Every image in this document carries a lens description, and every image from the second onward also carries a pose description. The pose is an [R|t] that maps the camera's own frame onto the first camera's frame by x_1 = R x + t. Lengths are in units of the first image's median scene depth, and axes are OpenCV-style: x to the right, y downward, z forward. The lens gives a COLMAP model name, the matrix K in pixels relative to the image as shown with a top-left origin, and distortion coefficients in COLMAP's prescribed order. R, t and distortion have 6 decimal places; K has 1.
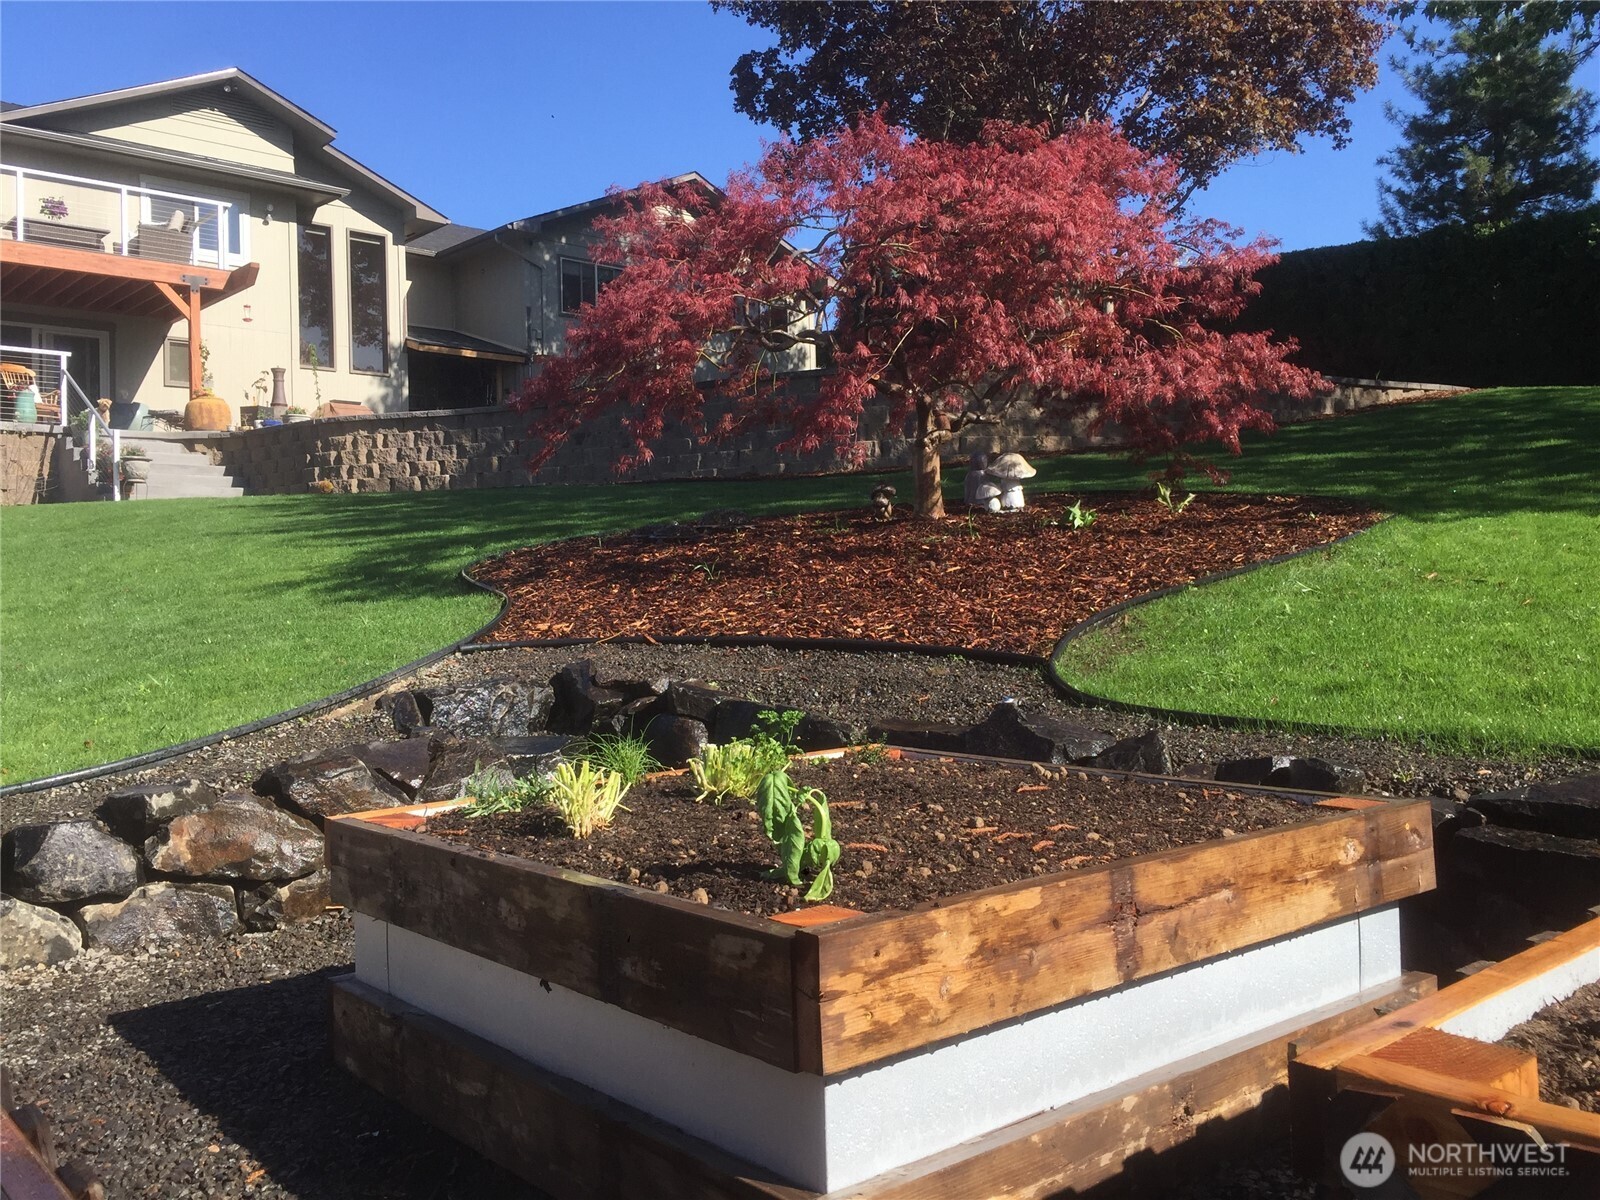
lens RADIAL K [[1342.5, 0, 800.0], [0, 1342.5, 600.0], [0, 0, 1]] dist [0.008152, 0.000500]
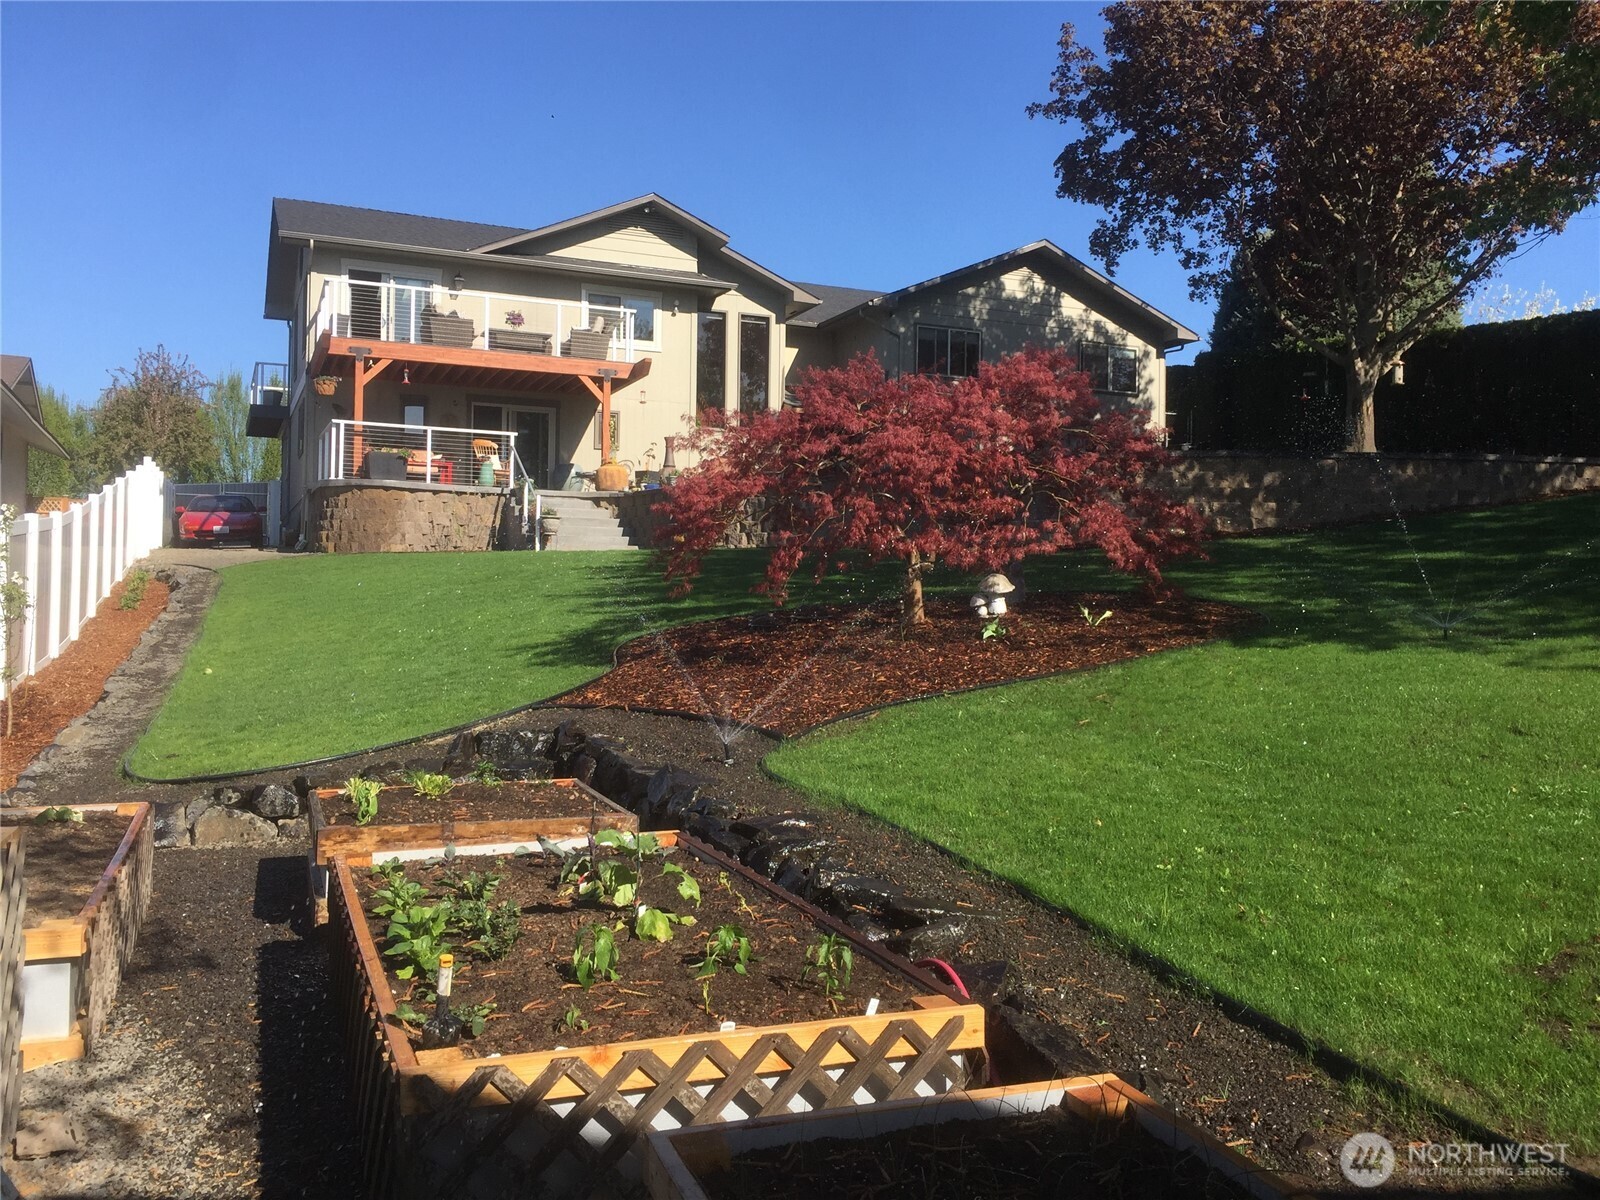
lens RADIAL K [[1342.5, 0, 800.0], [0, 1342.5, 600.0], [0, 0, 1]] dist [0.008152, 0.000500]
pose [[0.940063, 0.031450, -0.339548, 0.162192], [-0.032319, 0.999473, 0.003098, -0.029788], [0.339466, 0.008062, 0.940584, -0.139060]]
